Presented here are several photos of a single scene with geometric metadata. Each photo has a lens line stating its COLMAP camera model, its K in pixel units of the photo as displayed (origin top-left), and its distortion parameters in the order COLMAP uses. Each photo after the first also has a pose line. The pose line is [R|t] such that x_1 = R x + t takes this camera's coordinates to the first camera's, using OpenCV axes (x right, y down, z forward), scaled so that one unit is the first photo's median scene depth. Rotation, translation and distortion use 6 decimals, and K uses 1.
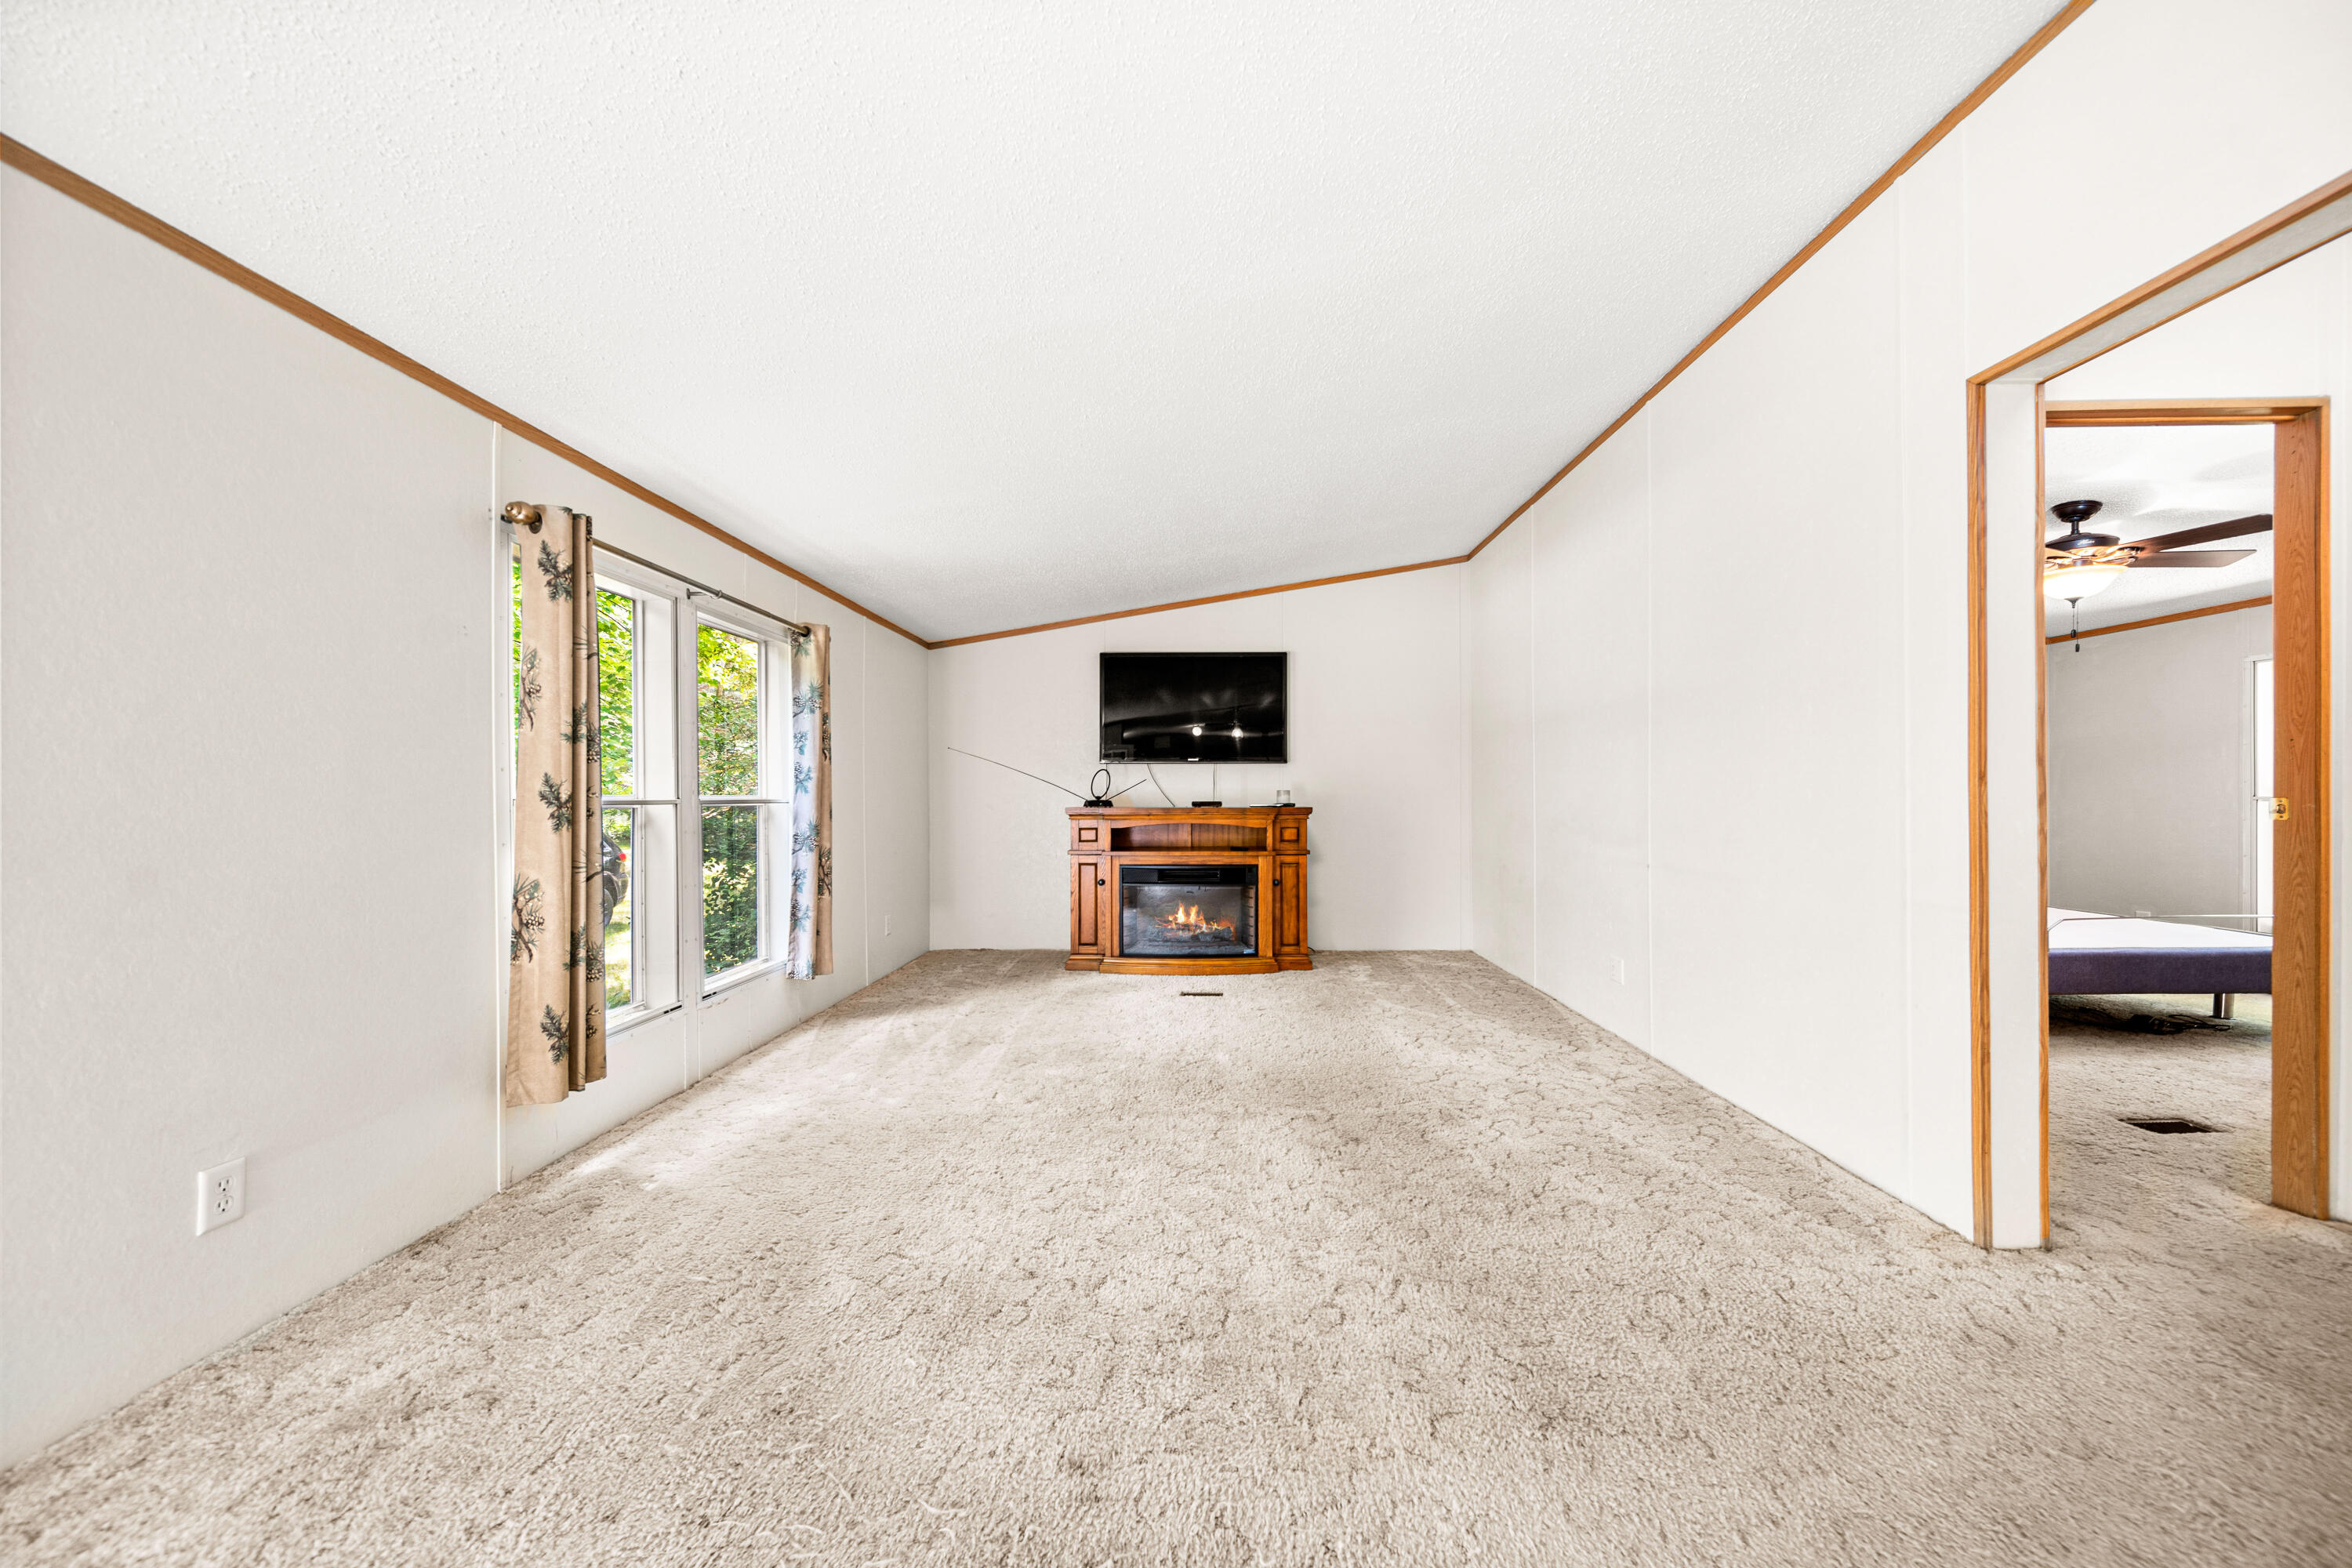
lens RADIAL K [[837.0, 0, 1176.0], [0, 837.0, 784.0], [0, 0, 1]] dist [-0.000158, 0.000078]
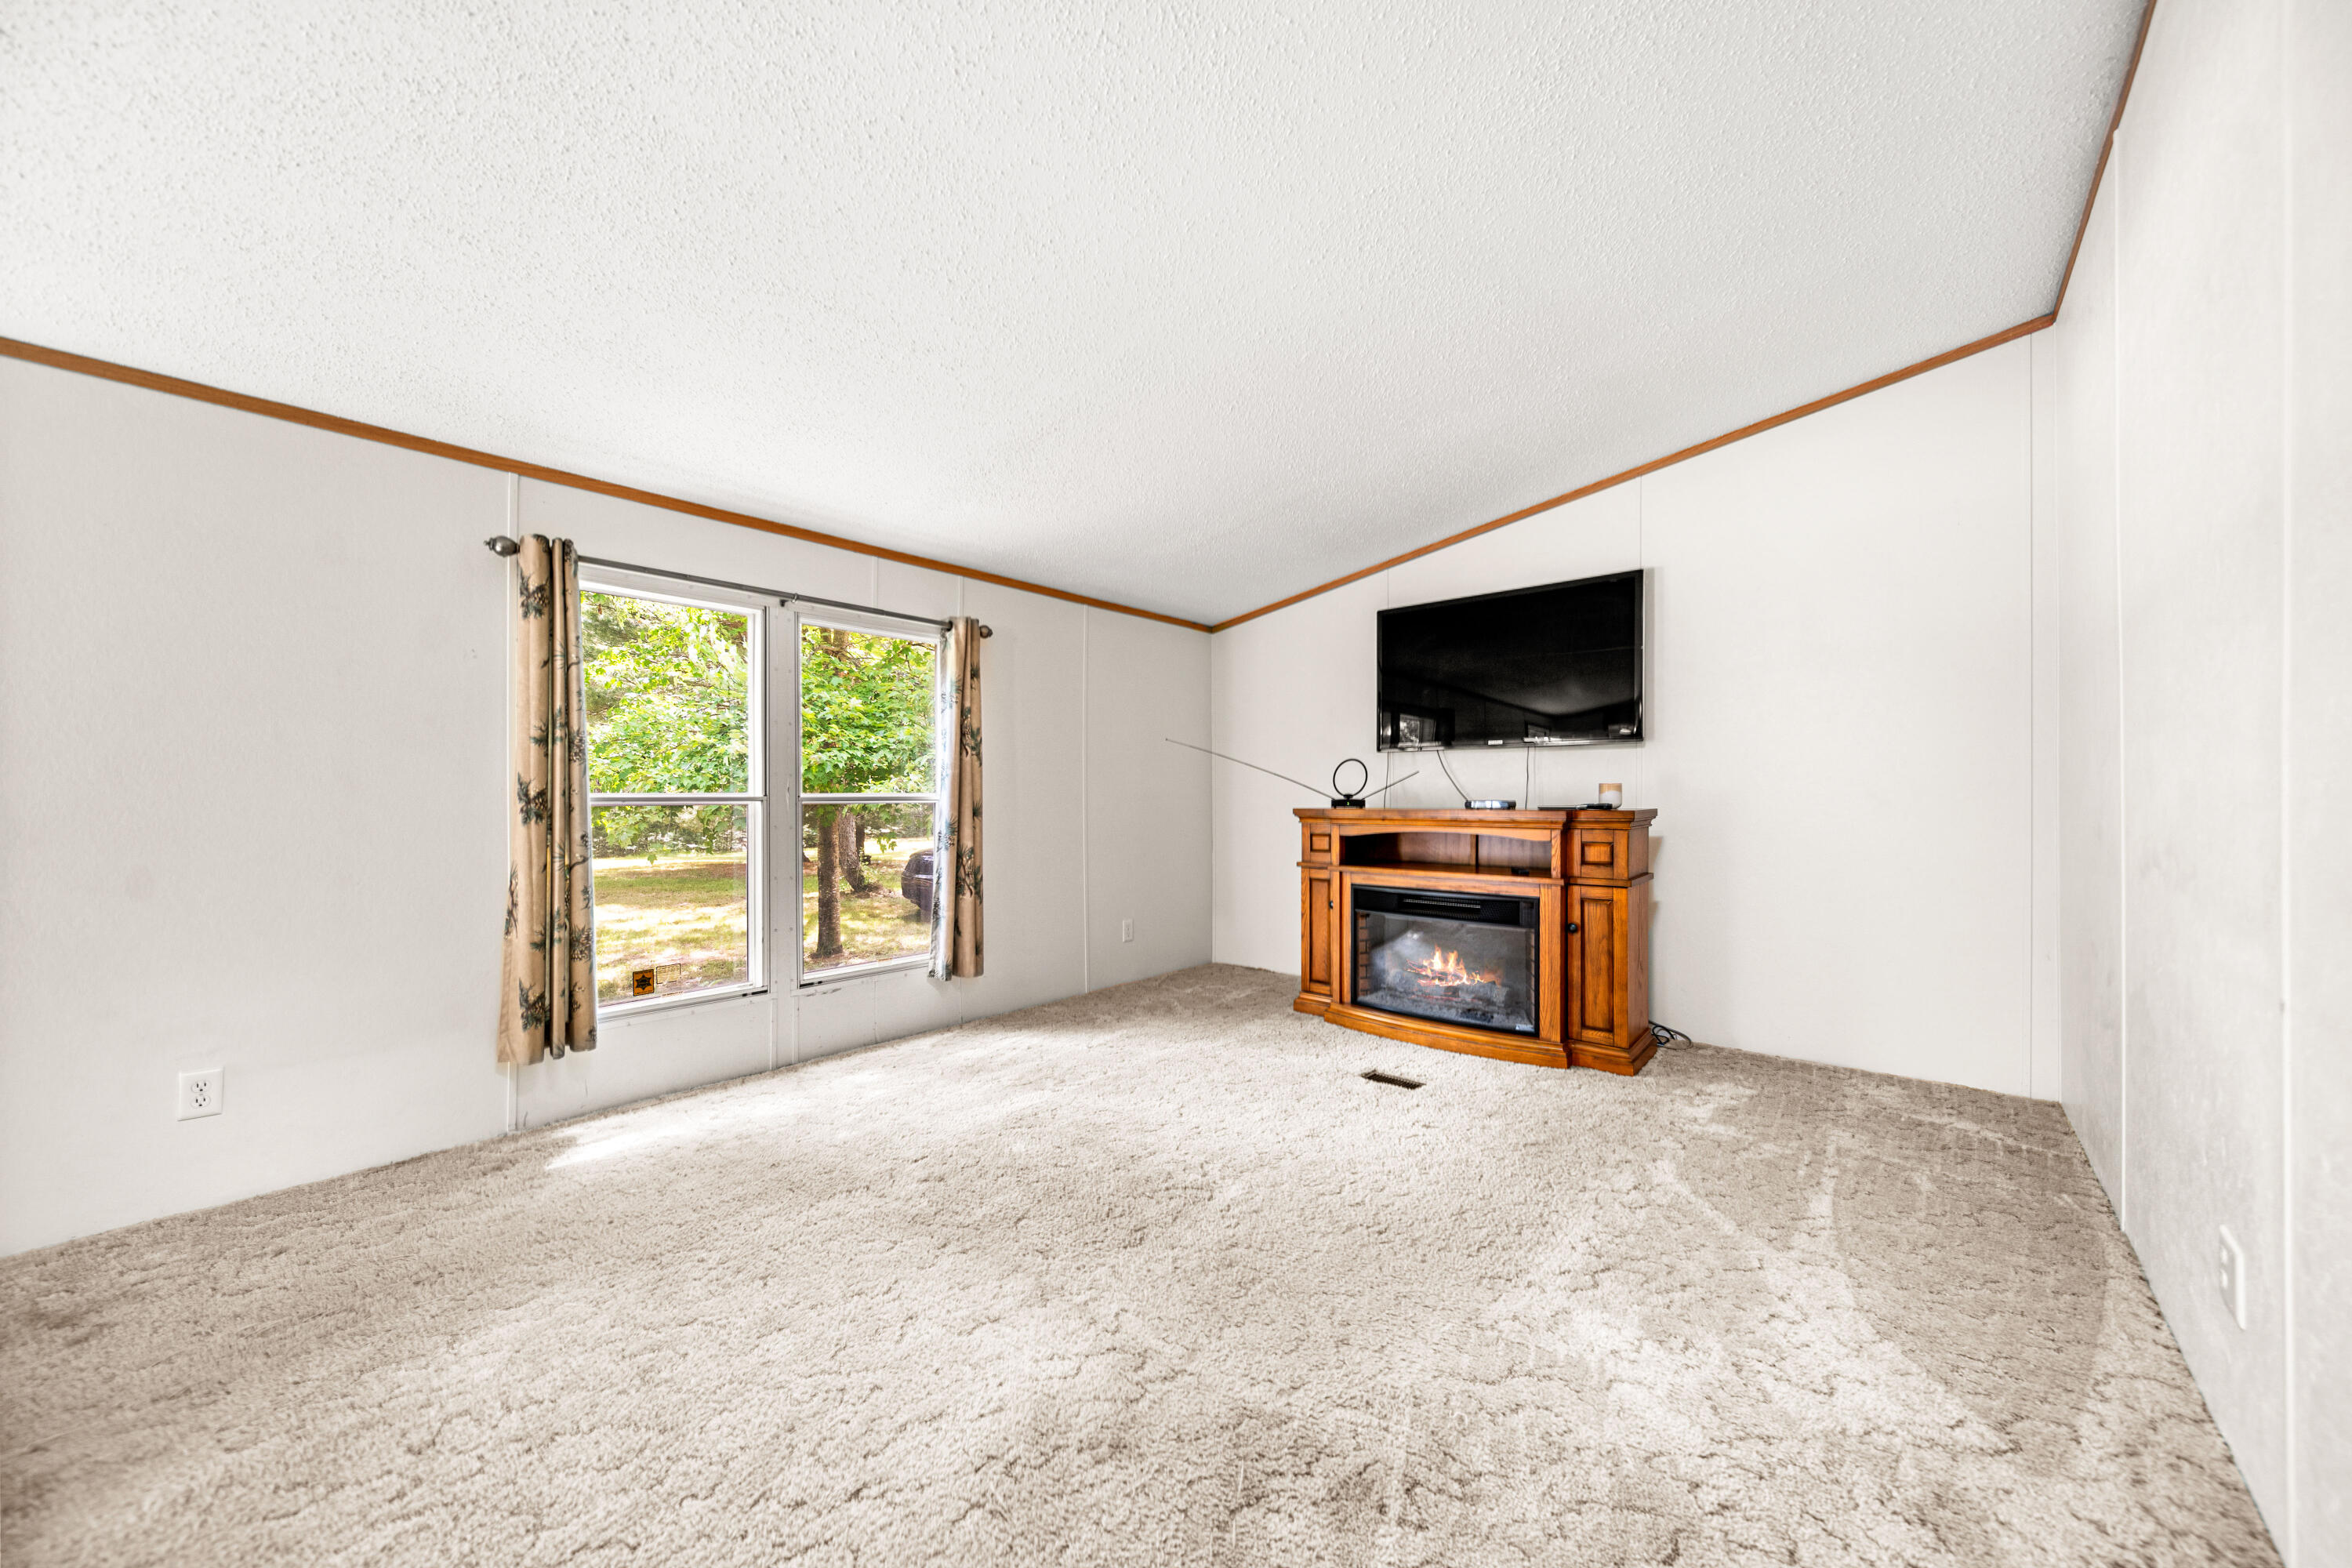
lens RADIAL K [[832.1, 0, 1176.0], [0, 832.1, 784.0], [0, 0, 1]] dist [-0.004681, -0.000076]
pose [[0.772731, -0.008681, -0.634674, 0.292086], [0.009496, 0.999953, -0.002116, 0.005998], [0.634662, -0.004392, 0.772777, 0.316263]]
